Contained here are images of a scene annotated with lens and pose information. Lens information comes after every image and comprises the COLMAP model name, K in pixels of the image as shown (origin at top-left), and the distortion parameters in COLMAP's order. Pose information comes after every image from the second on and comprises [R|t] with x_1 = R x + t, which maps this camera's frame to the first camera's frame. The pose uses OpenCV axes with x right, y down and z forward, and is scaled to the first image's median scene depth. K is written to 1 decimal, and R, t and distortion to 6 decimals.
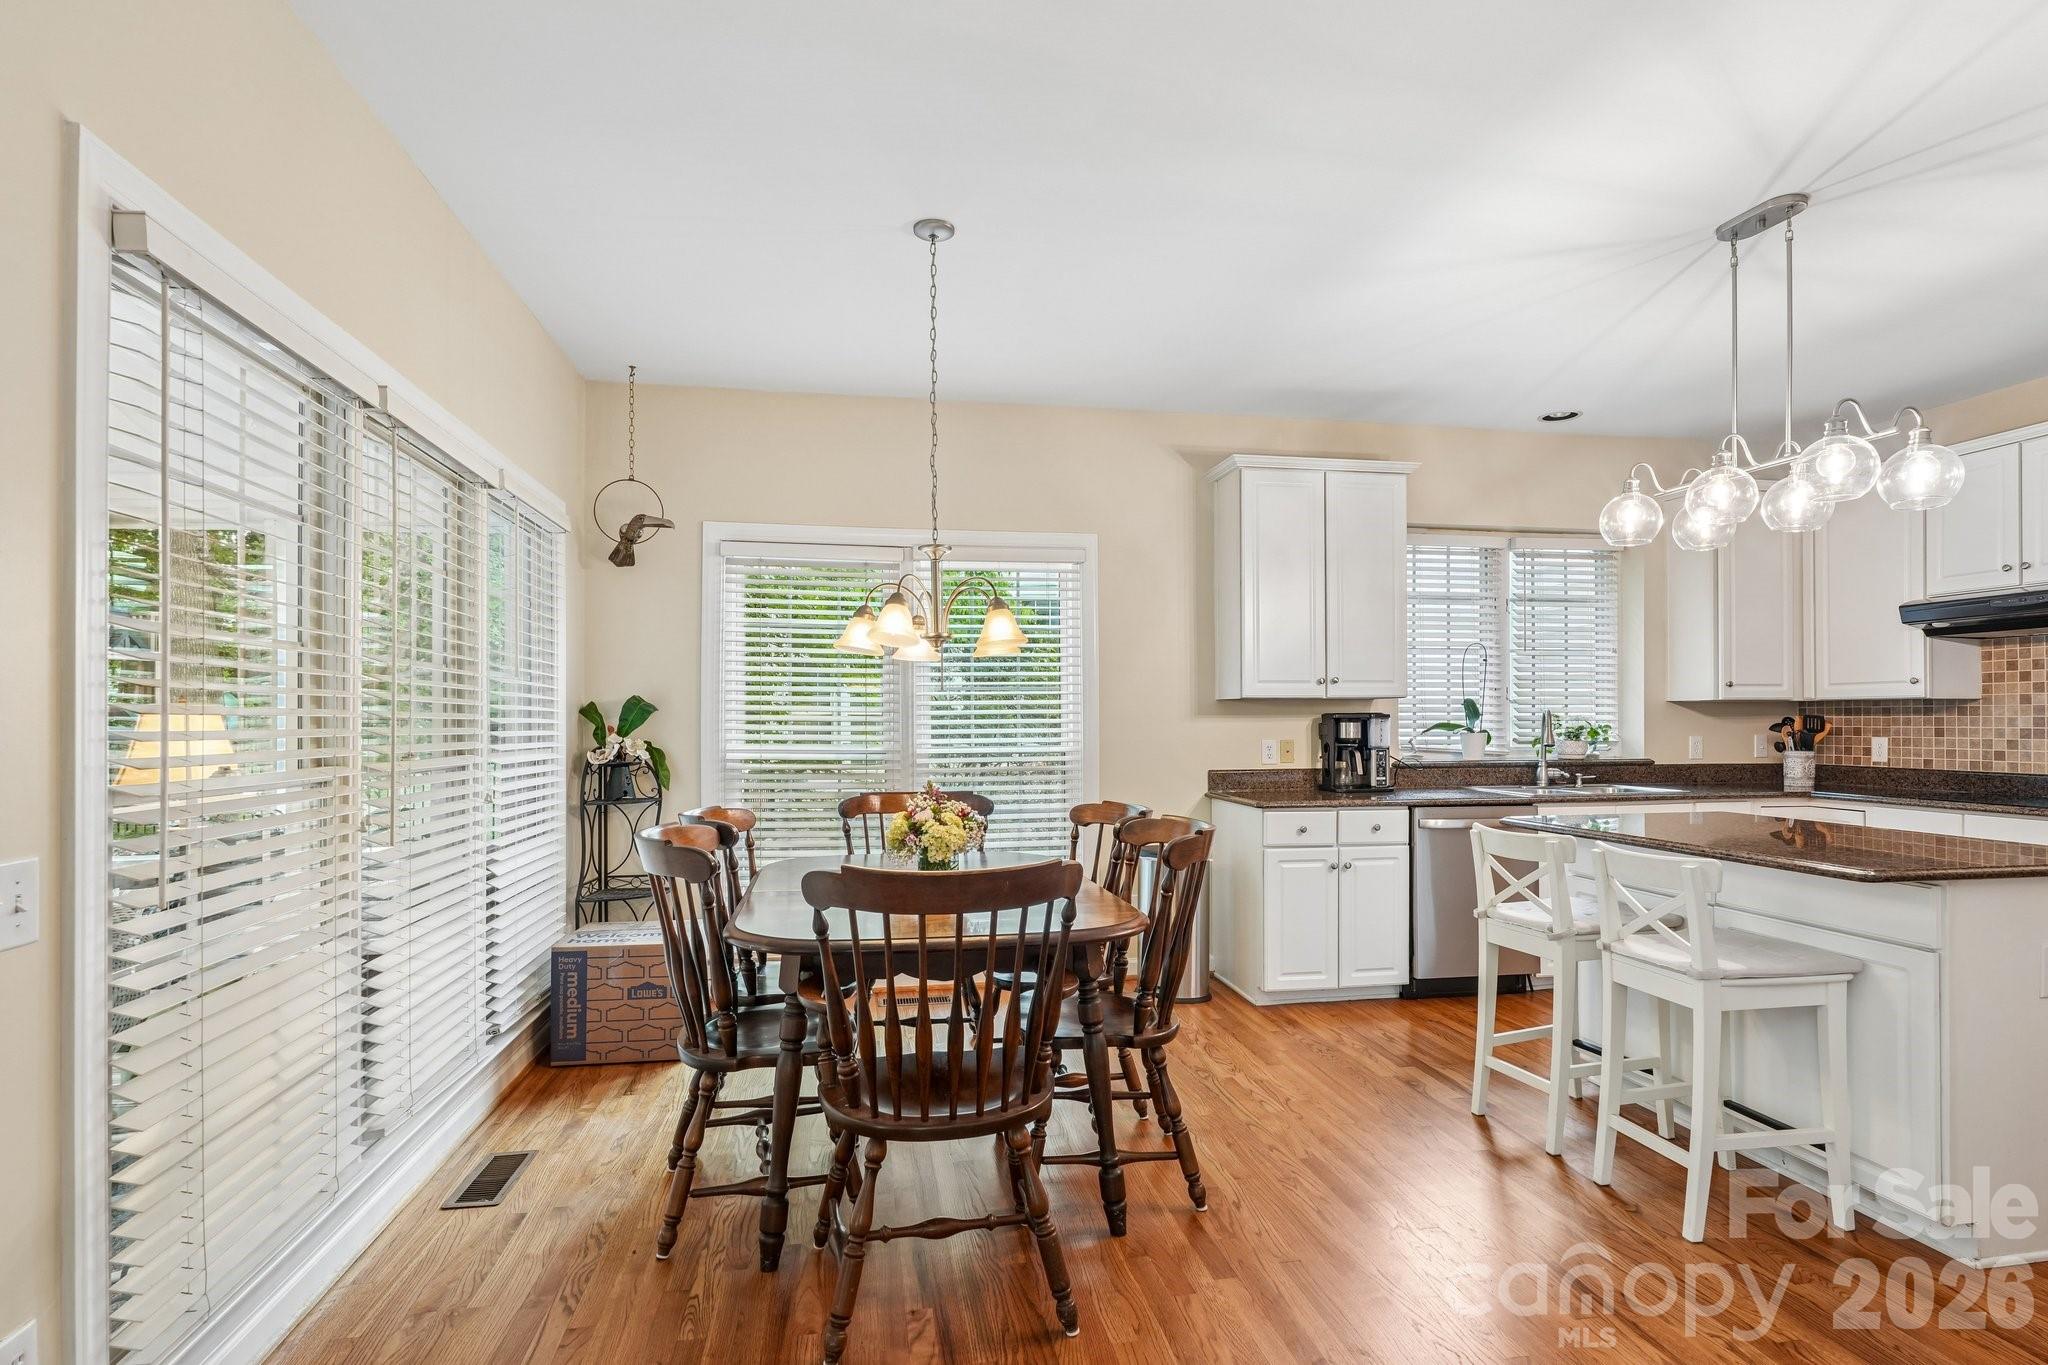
lens RADIAL K [[1006.9, 0, 1039.8], [0, 1006.9, 713.9], [0, 0, 1]] dist [0.000711, 0.001207]
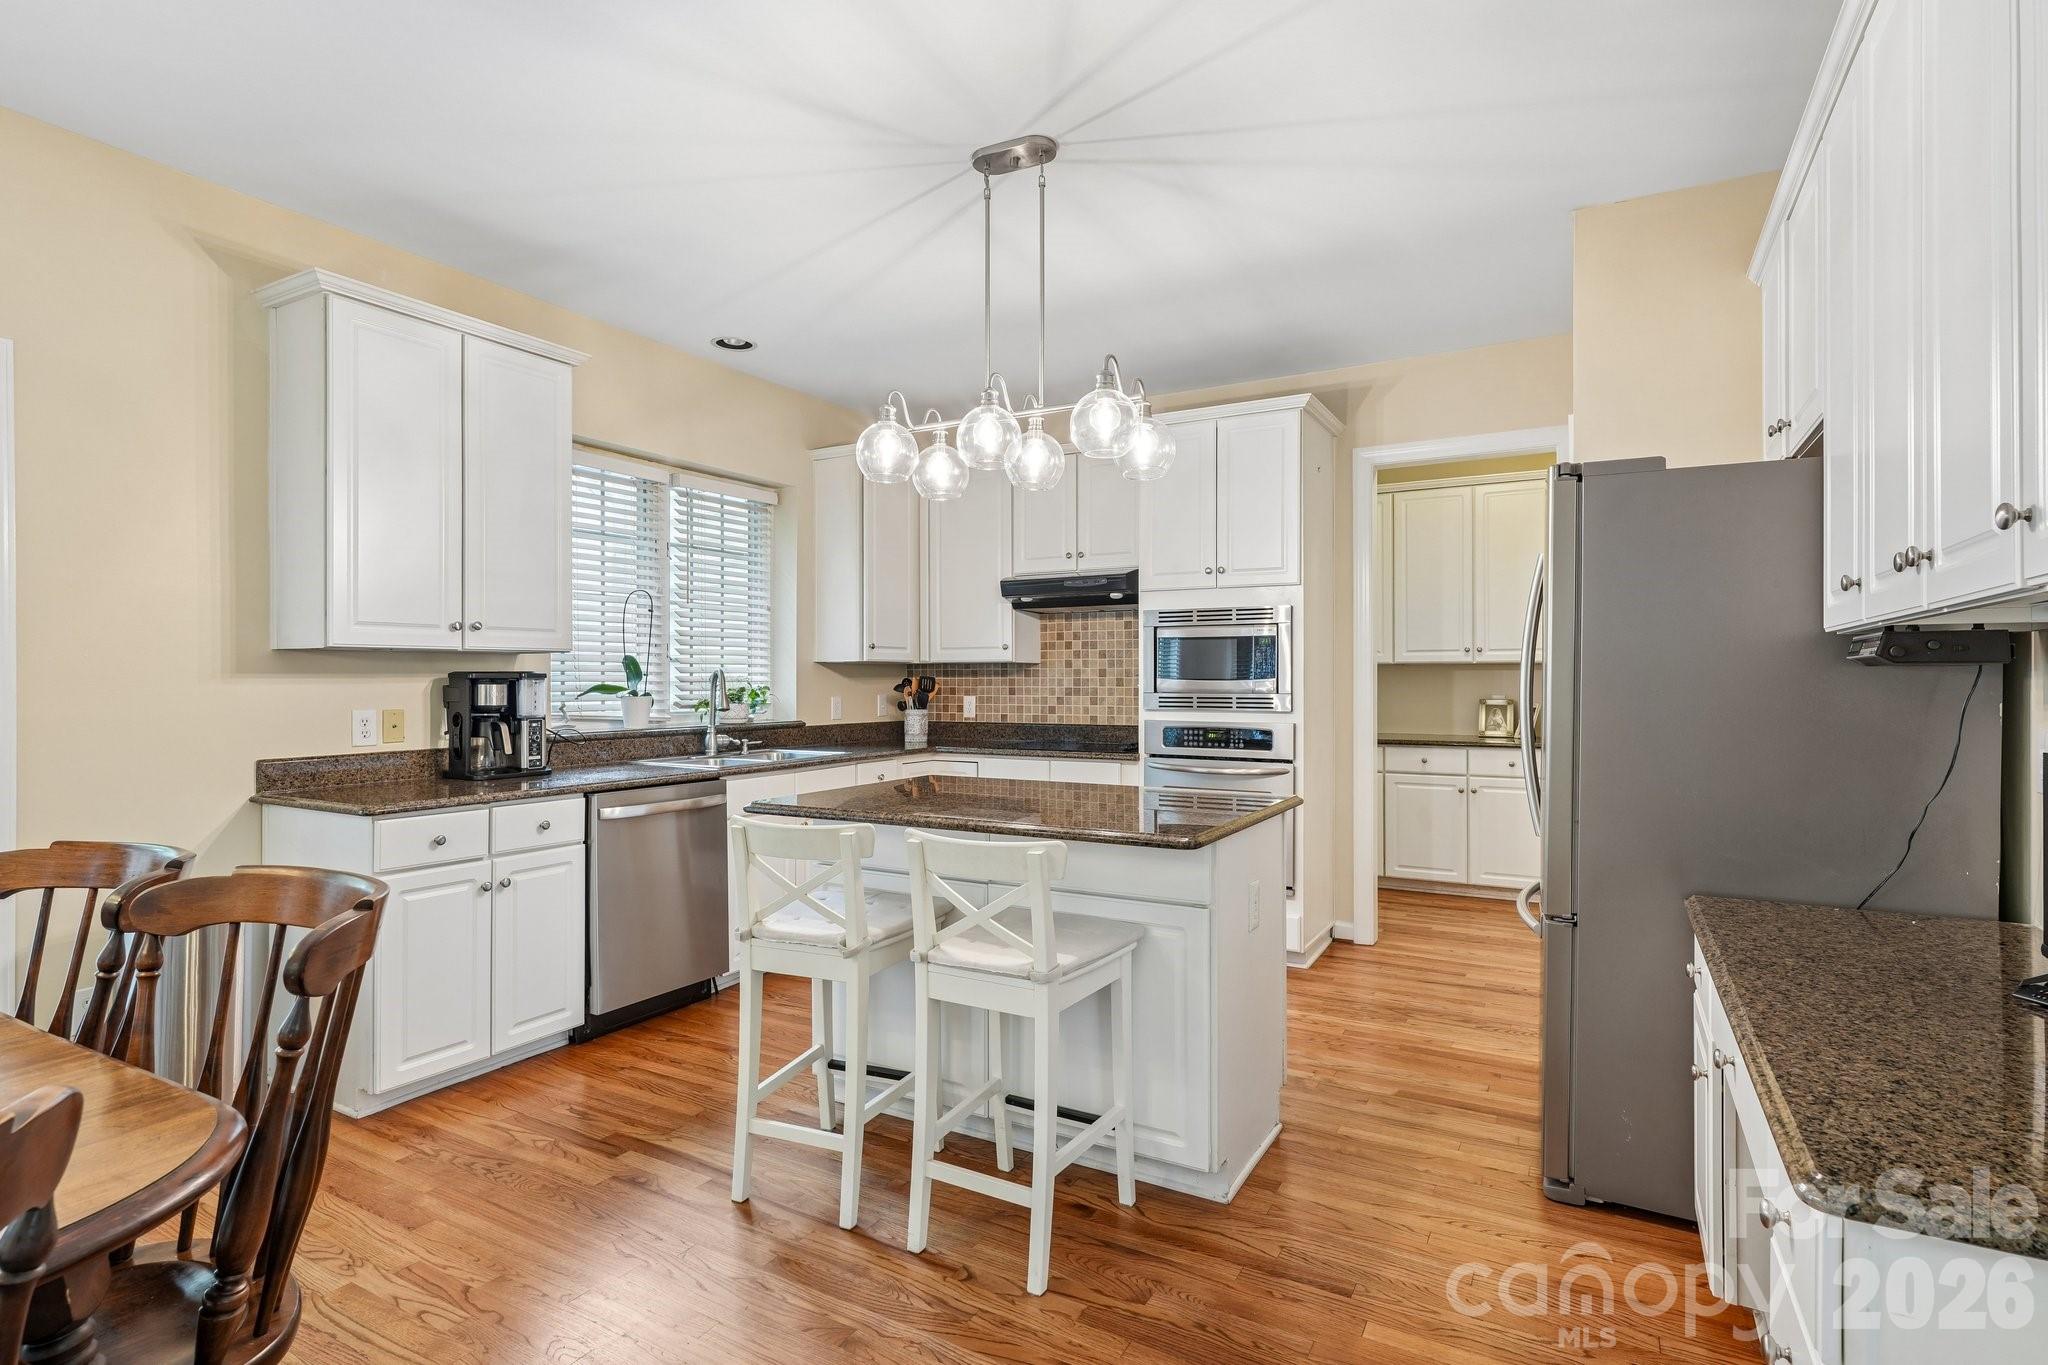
lens RADIAL K [[1006.9, 0, 1014.9], [0, 1006.9, 676.6], [0, 0, 1]] dist [0.000711, 0.001207]
pose [[0.648203, 0.003062, 0.761461, -0.006450], [-0.003256, 0.999994, -0.001249, 0.002560], [-0.761460, -0.001670, 0.648209, 0.237359]]
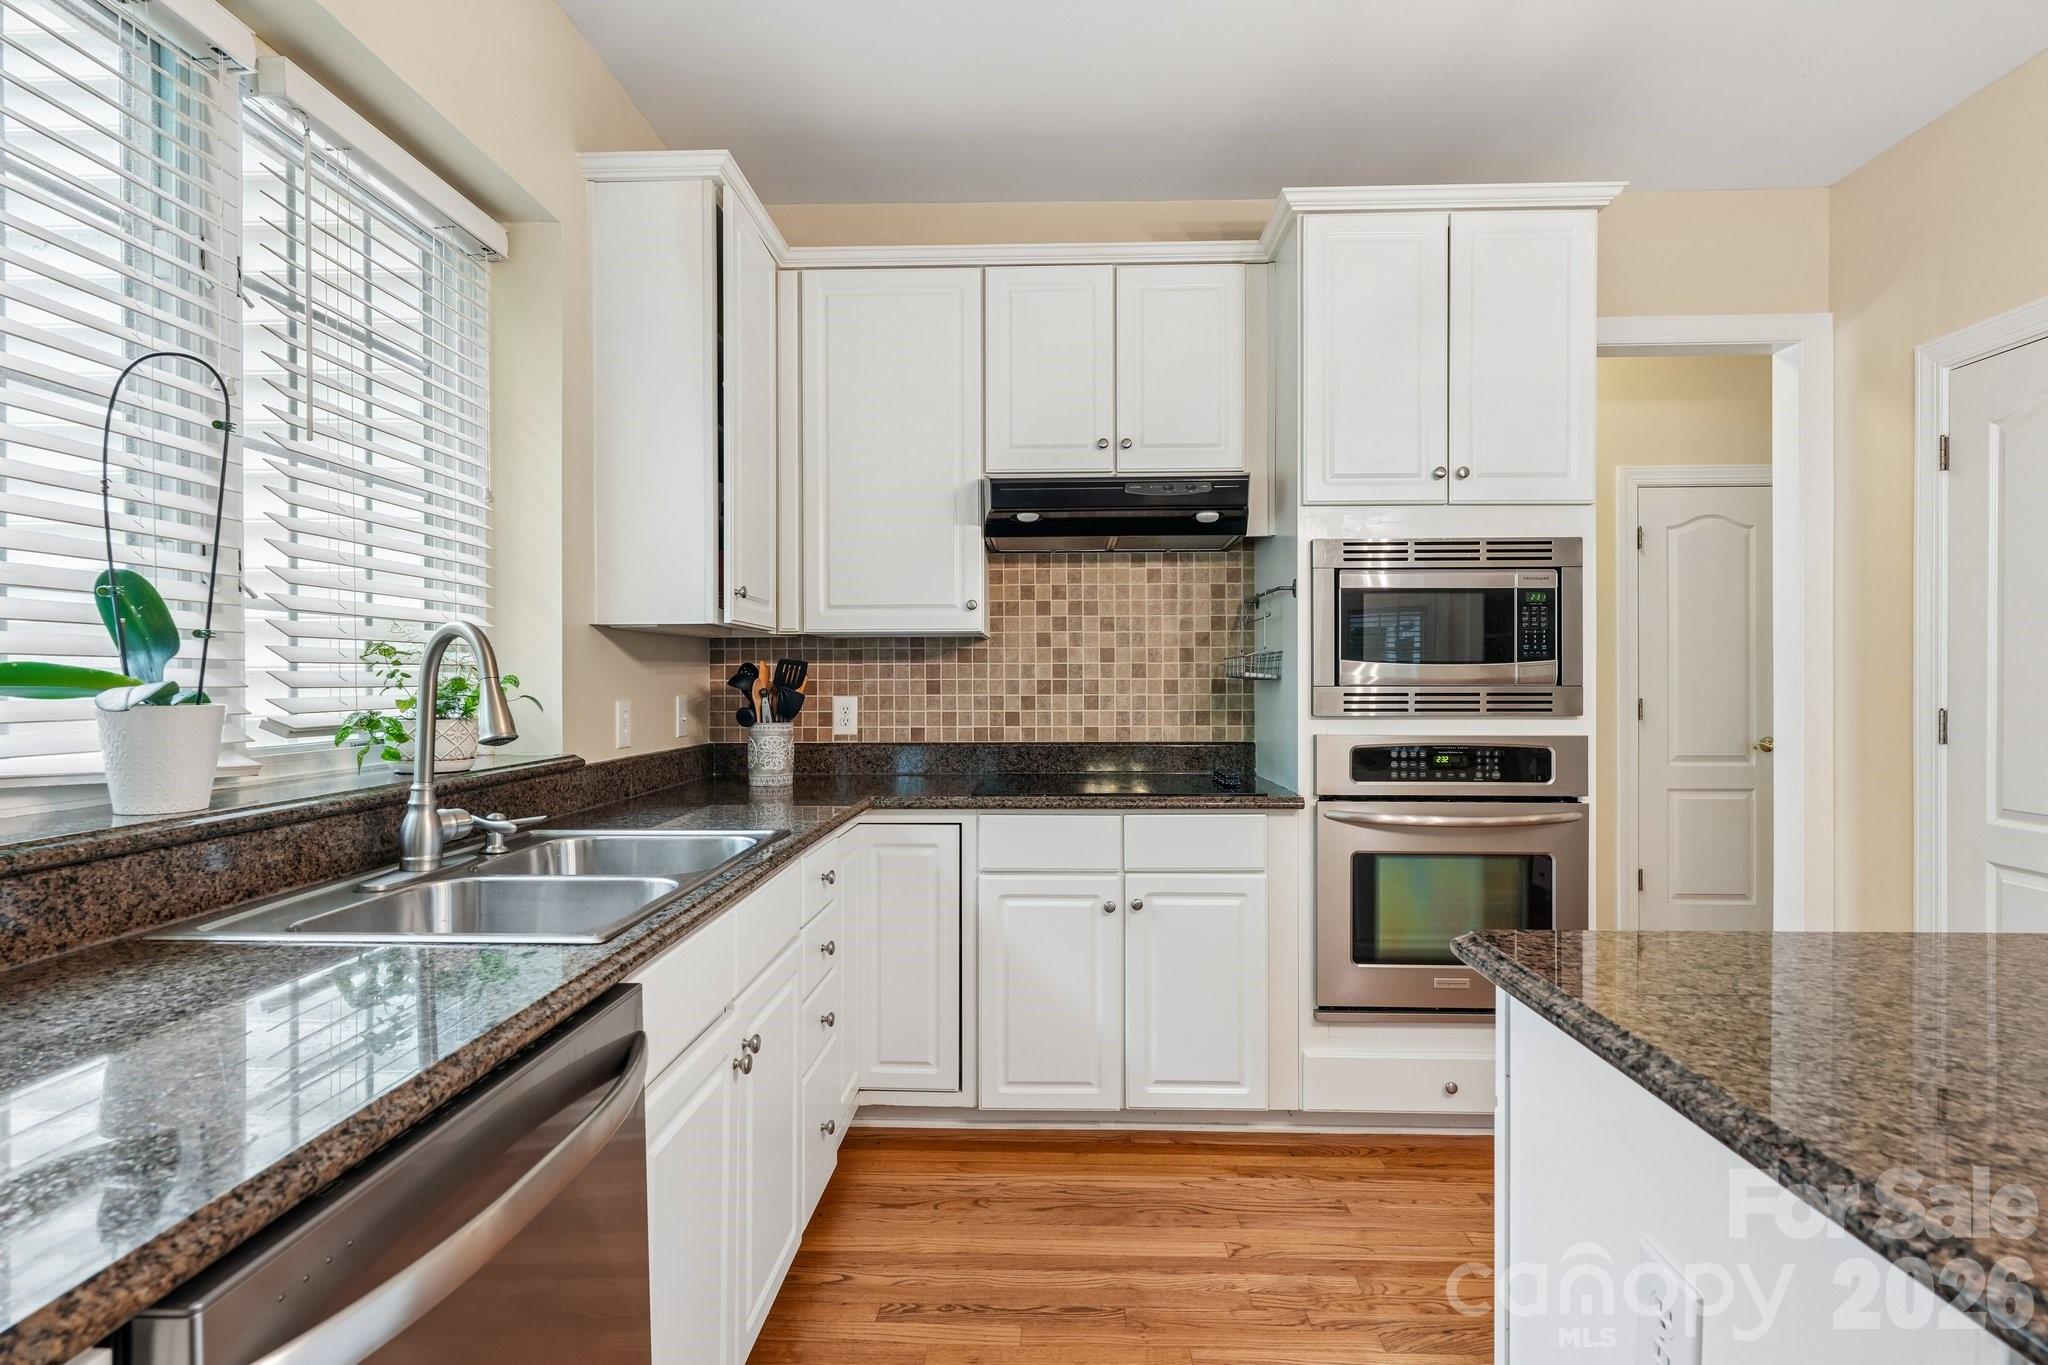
lens RADIAL K [[1006.9, 0, 1023.2], [0, 1006.9, 680.7], [0, 0, 1]] dist [0.000711, 0.001207]
pose [[0.217206, -0.001052, 0.976125, 0.254546], [-0.002389, 0.999996, 0.001609, 0.013200], [-0.976123, -0.002681, 0.217202, 0.817633]]
